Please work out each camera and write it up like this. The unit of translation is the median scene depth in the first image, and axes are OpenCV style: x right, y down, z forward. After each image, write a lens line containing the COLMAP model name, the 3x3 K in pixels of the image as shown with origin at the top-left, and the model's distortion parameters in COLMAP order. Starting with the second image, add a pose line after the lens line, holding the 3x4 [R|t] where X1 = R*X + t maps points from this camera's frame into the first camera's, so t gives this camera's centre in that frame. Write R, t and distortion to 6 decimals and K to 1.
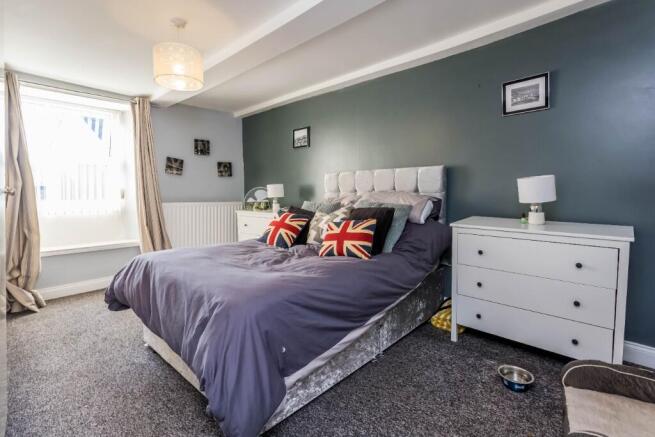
lens RADIAL K [[314.2, 0, 327.1], [0, 314.2, 193.8], [0, 0, 1]] dist [0.001449, 0.000296]
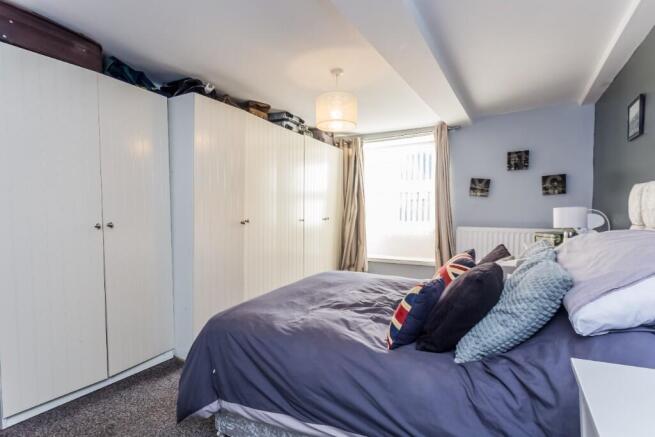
lens RADIAL K [[321.1, 0, 327.5], [0, 321.1, 218.5], [0, 0, 1]] dist [0.003476, 0.000231]
pose [[0.221818, 0.029714, -0.974635, 0.331706], [0.007425, 0.999455, 0.032161, -0.029912], [0.975060, -0.014371, 0.221477, 0.353733]]
